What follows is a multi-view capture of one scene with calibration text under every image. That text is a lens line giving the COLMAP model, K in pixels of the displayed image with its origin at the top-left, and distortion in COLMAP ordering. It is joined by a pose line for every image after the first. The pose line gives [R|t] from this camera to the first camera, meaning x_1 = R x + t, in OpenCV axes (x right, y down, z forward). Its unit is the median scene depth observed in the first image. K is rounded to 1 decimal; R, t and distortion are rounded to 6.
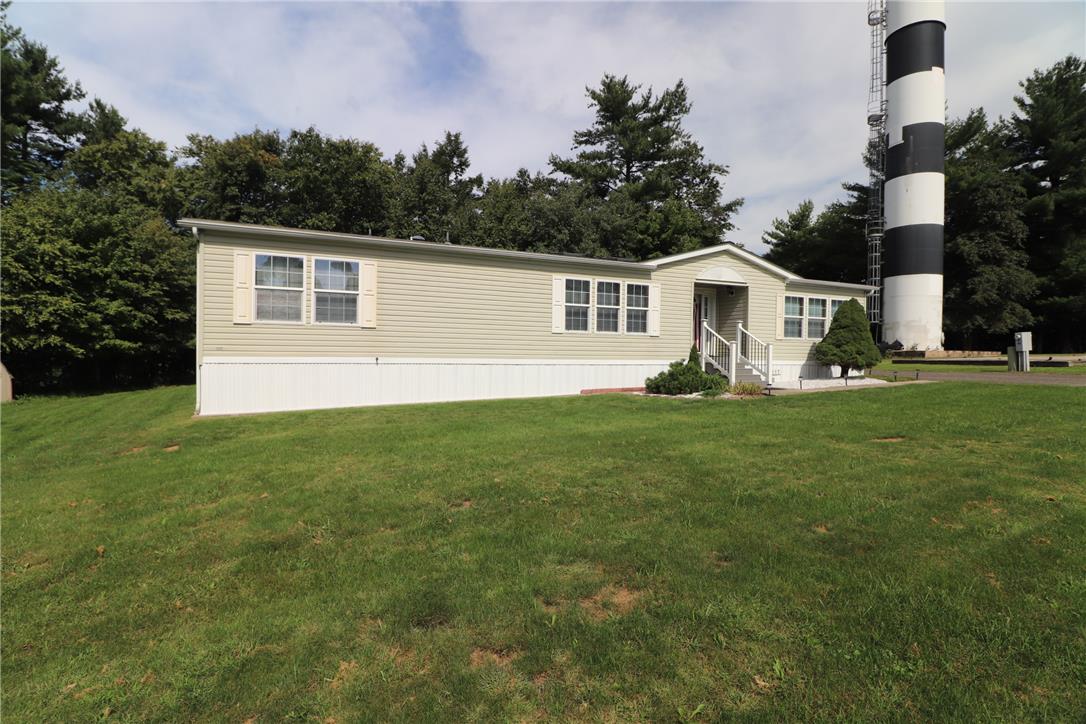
lens RADIAL K [[502.5, 0, 543.2], [0, 502.5, 363.8], [0, 0, 1]] dist [-0.011297, -0.006394]
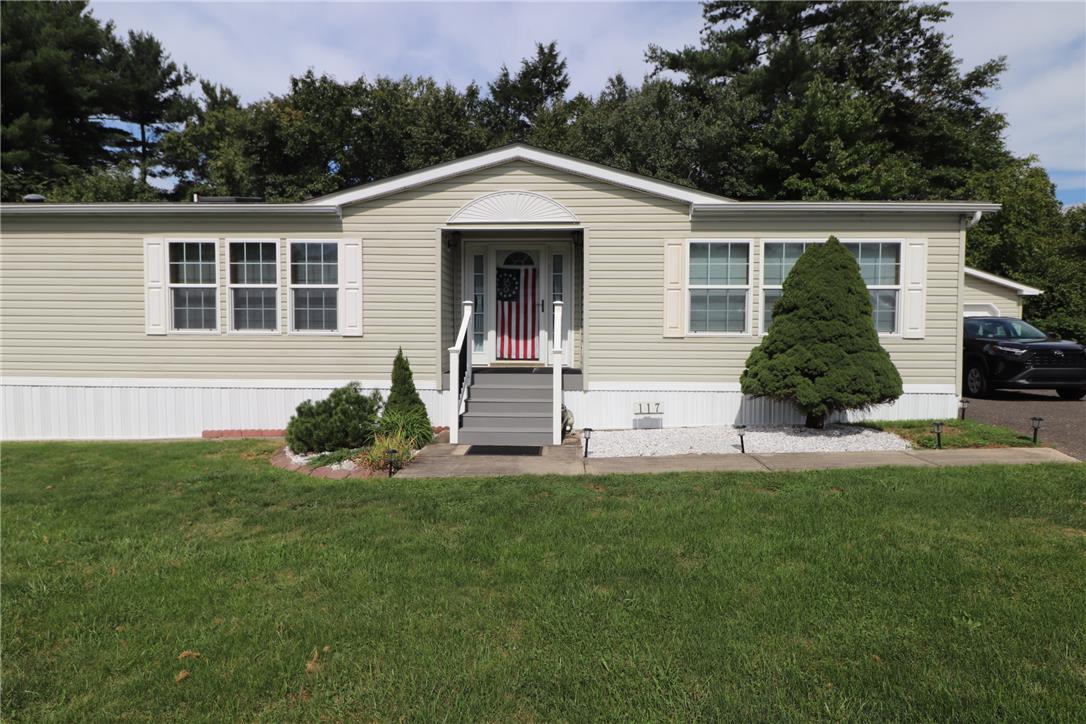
lens RADIAL K [[648.6, 0, 542.1], [0, 648.6, 352.1], [0, 0, 1]] dist [-0.002510, -0.007119]
pose [[0.900204, 0.005717, -0.435431, 0.618948], [-0.005921, 0.999982, 0.000887, -0.034428], [0.435428, 0.001780, 0.900222, 0.402592]]
